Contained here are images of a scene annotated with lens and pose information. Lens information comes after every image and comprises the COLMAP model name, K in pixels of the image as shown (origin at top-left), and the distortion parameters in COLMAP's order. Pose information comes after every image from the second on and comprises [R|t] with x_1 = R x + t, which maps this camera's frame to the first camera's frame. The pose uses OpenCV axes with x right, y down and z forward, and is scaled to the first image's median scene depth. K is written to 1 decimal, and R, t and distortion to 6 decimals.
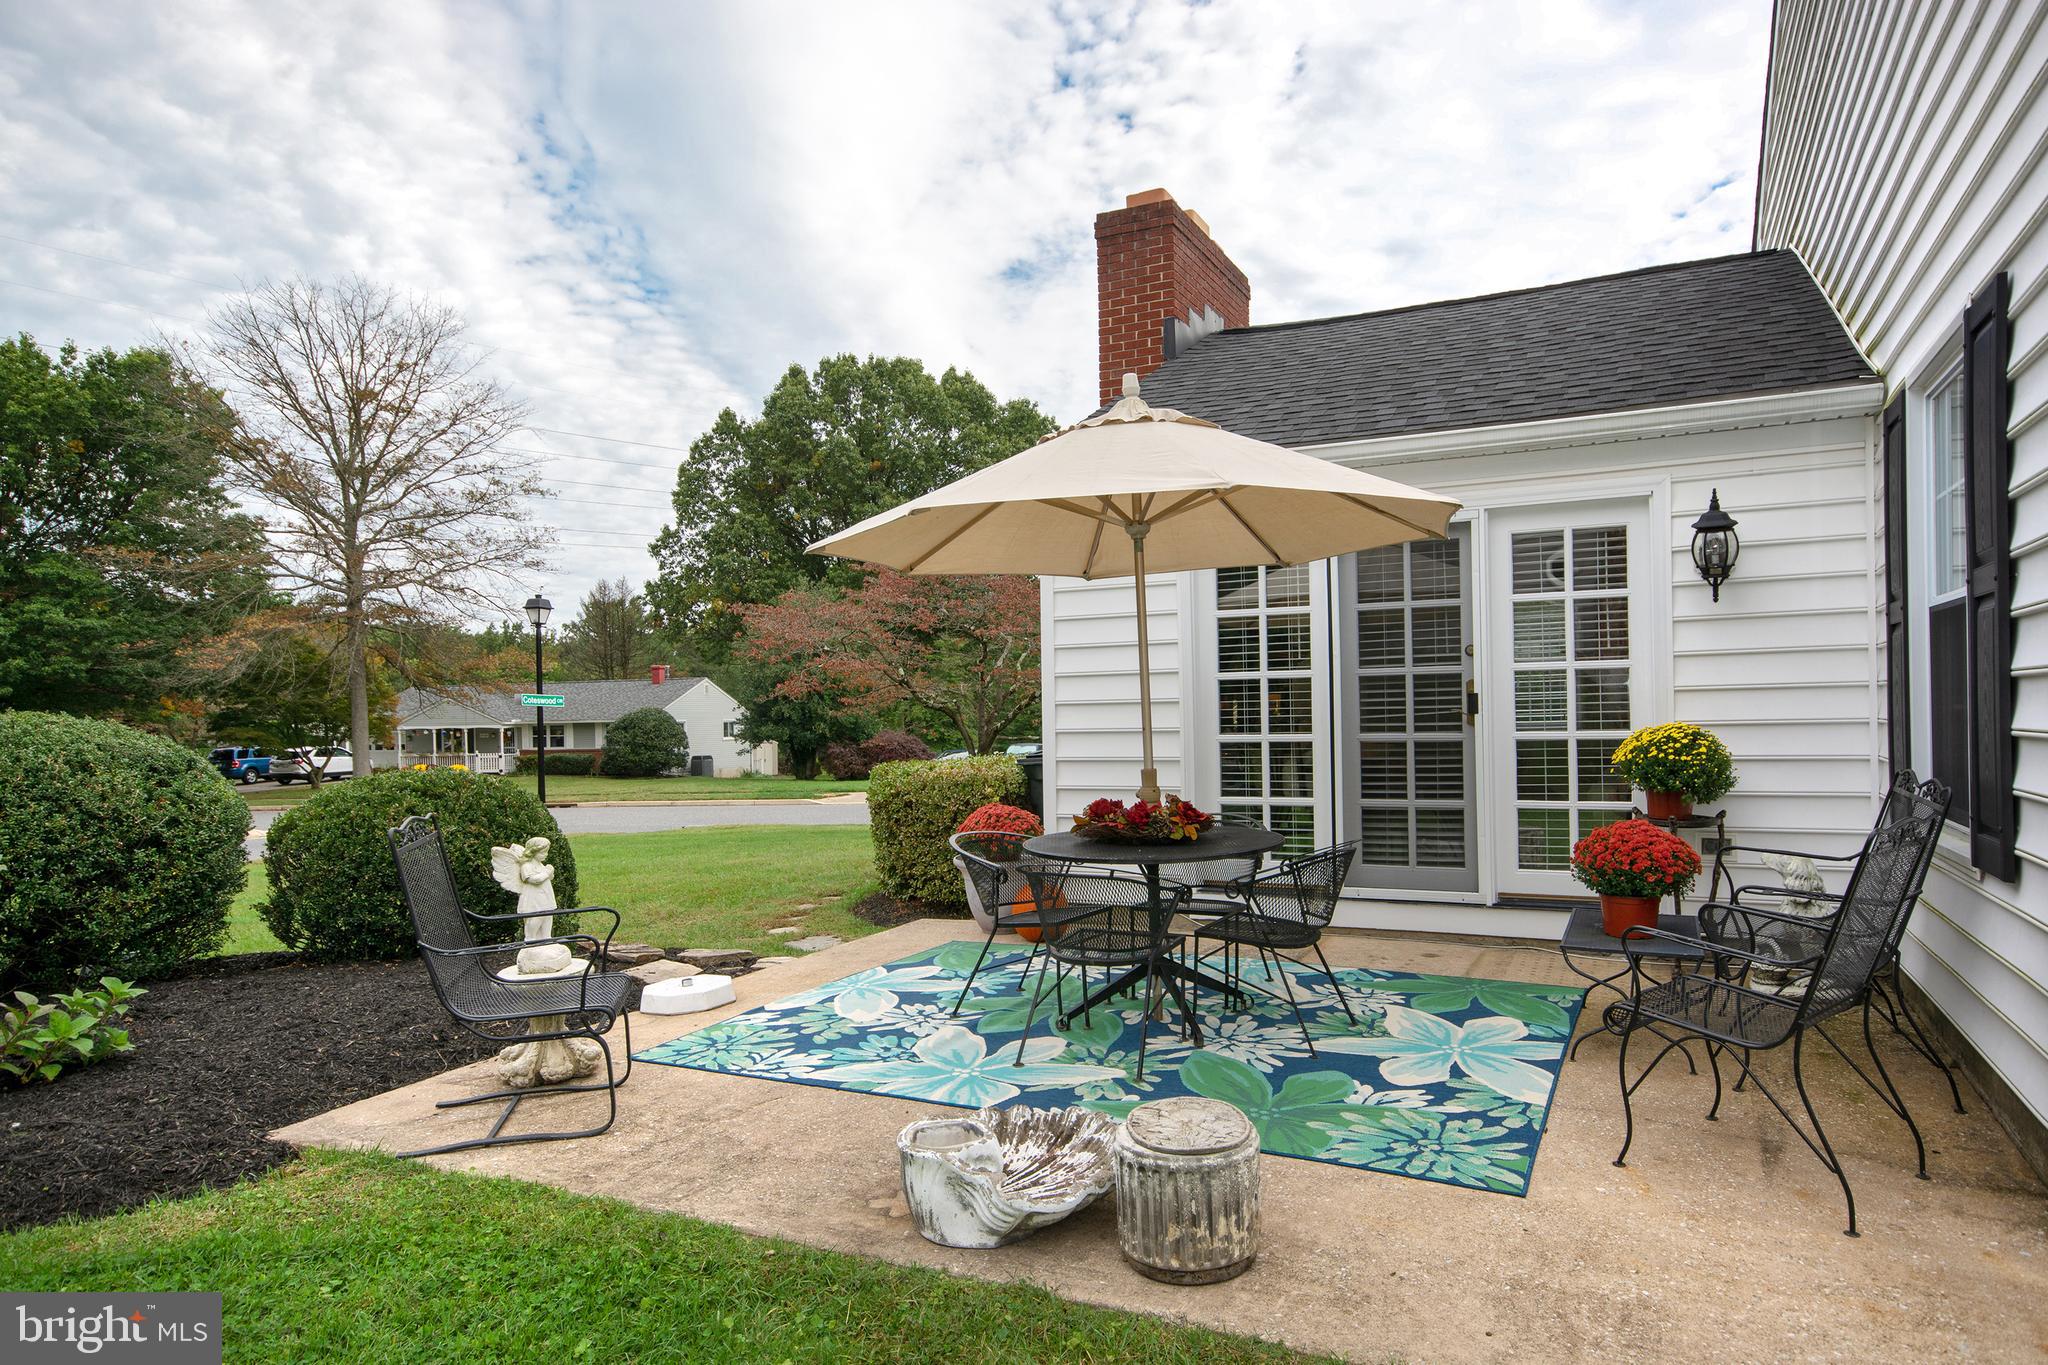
lens RADIAL K [[1269.1, 0, 1083.5], [0, 1269.1, 691.2], [0, 0, 1]] dist [0.017496, 0.001299]
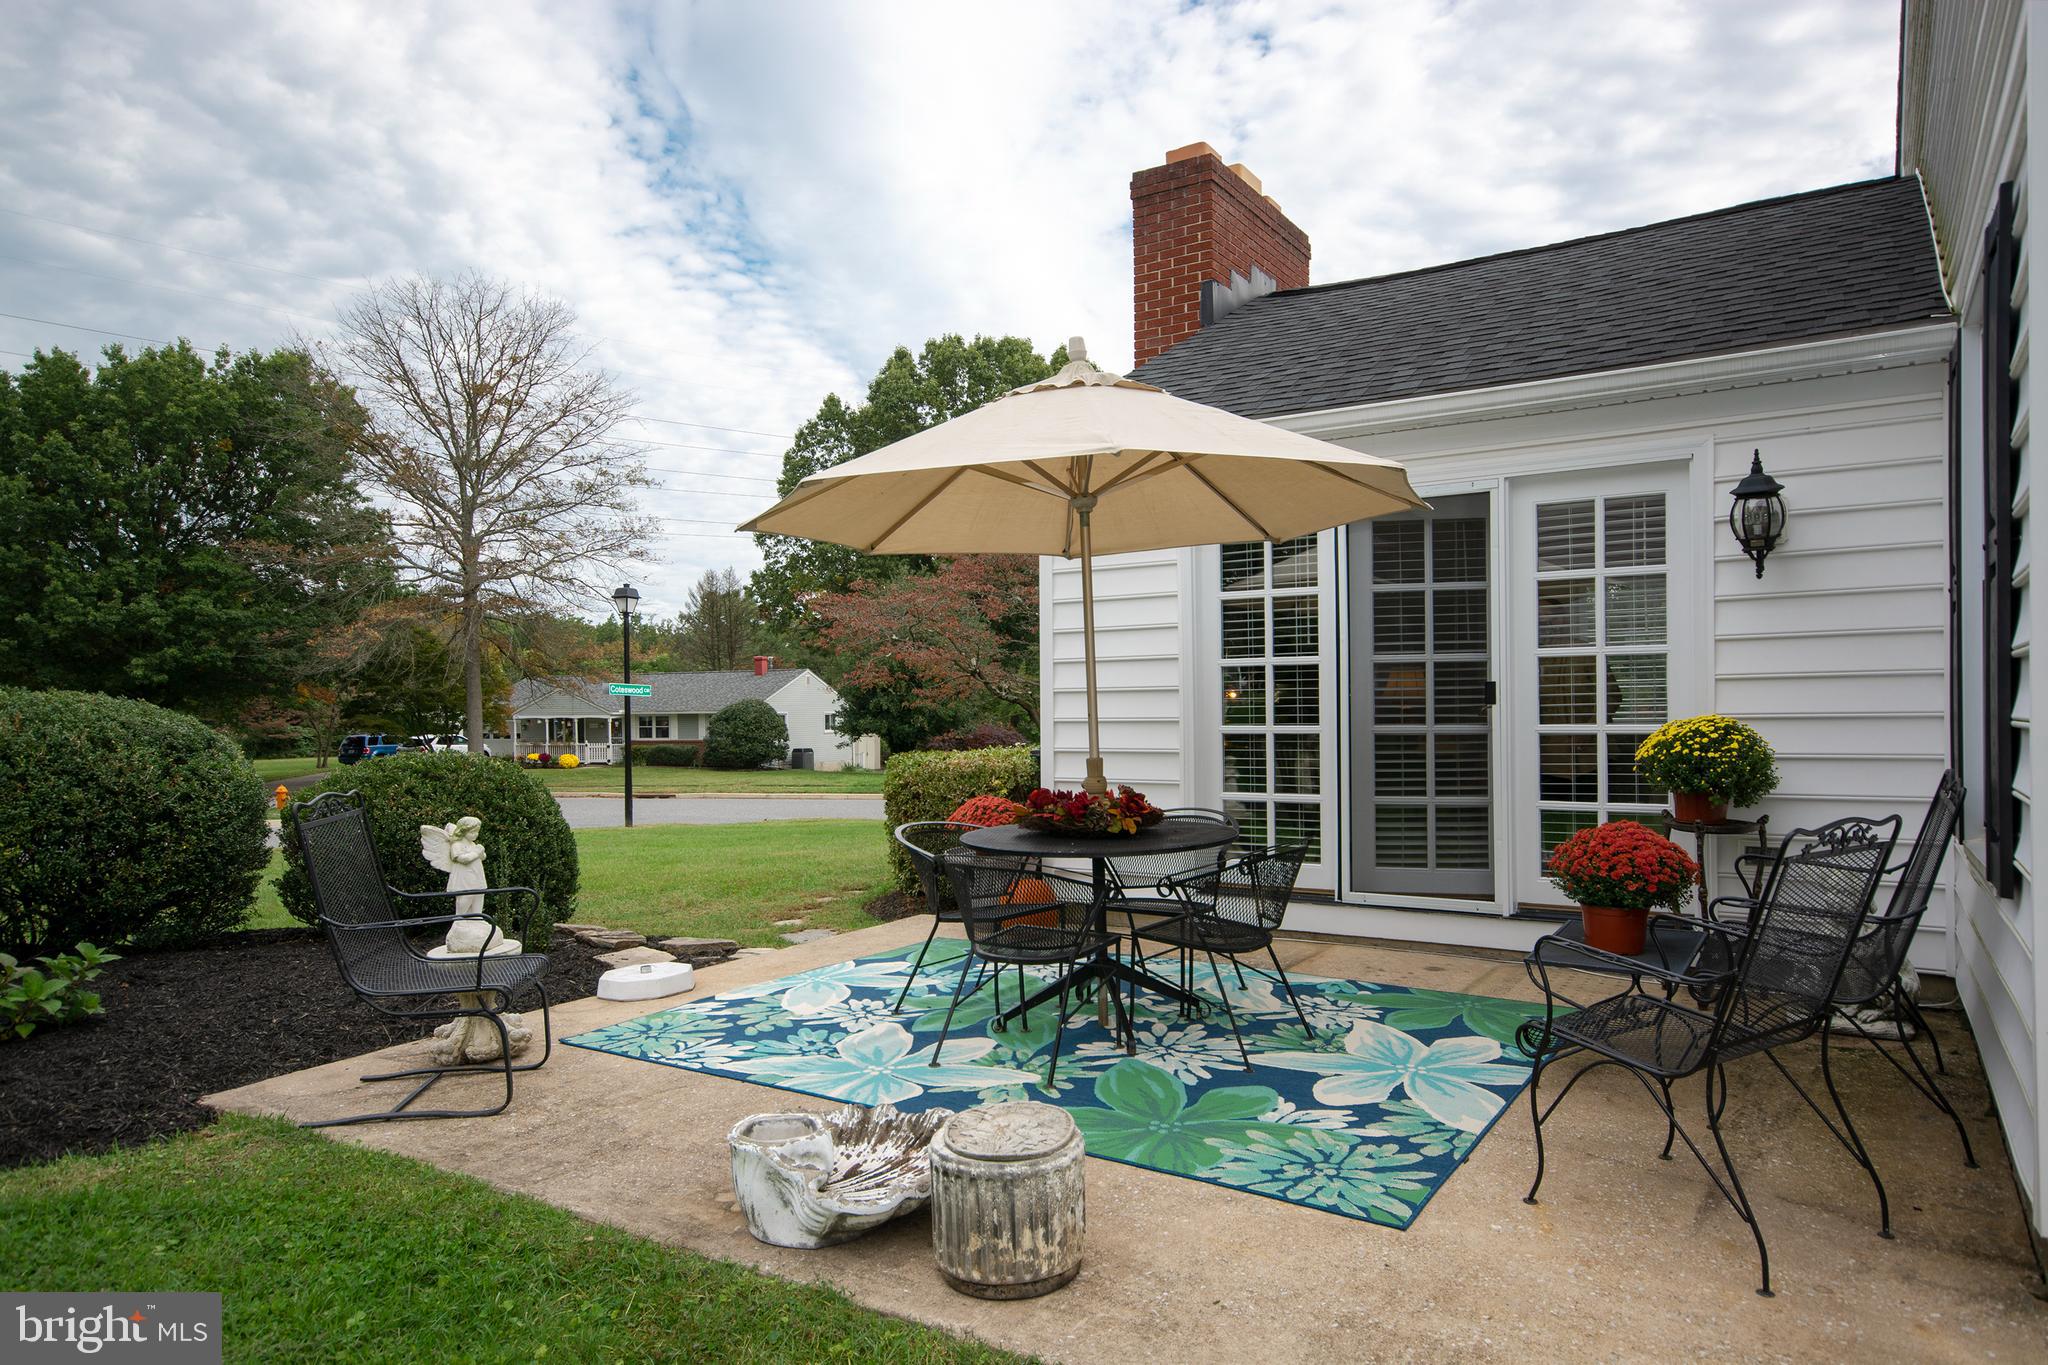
lens RADIAL K [[1332.6, 0, 1031.1], [0, 1332.6, 694.6], [0, 0, 1]] dist [0.018166, 0.002583]
pose [[0.991008, 0.007164, -0.133609, 0.111482], [-0.006255, 0.999954, 0.007219, 0.006131], [0.133655, -0.006318, 0.991008, 0.013753]]
